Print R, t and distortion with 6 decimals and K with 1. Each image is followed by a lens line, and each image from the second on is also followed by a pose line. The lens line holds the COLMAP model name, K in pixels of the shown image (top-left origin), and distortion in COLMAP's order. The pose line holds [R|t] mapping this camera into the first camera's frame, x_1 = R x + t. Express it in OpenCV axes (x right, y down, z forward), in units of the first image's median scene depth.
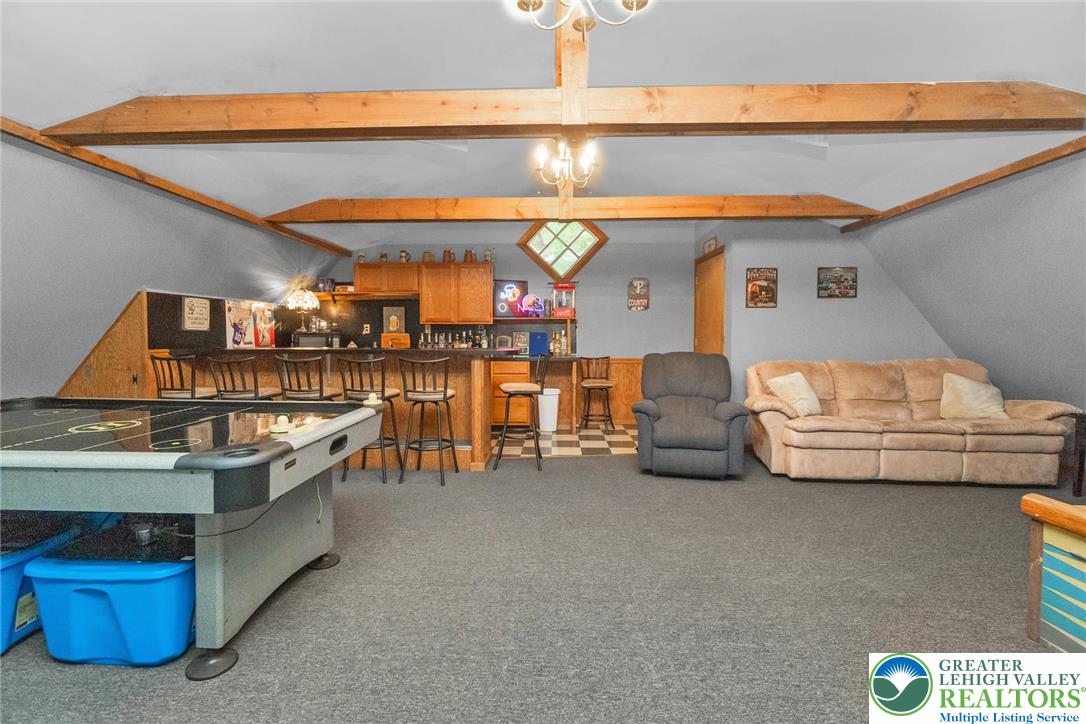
lens RADIAL K [[476.9, 0, 538.2], [0, 476.9, 358.8], [0, 0, 1]] dist [-0.039938, 0.010068]
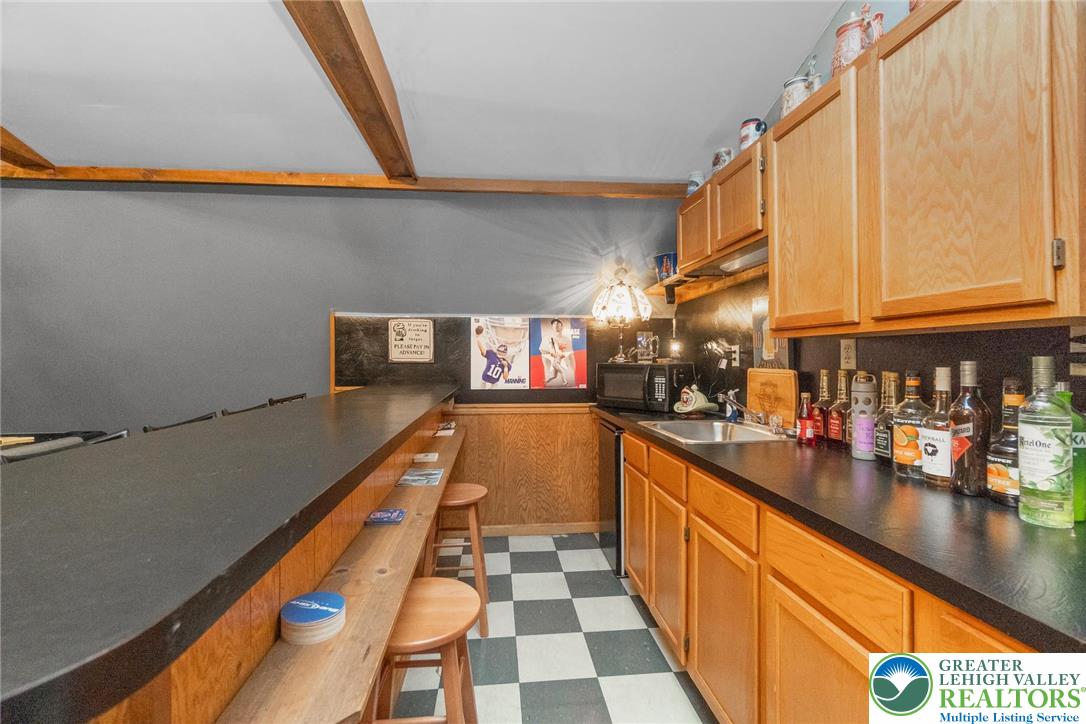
lens RADIAL K [[459.6, 0, 538.9], [0, 459.6, 358.7], [0, 0, 1]] dist [-0.000068, 0.000018]
pose [[0.129335, -0.003014, -0.991596, 0.017423], [-0.048653, 0.998772, -0.009381, -0.061466], [0.990407, 0.049458, 0.129029, 0.983758]]
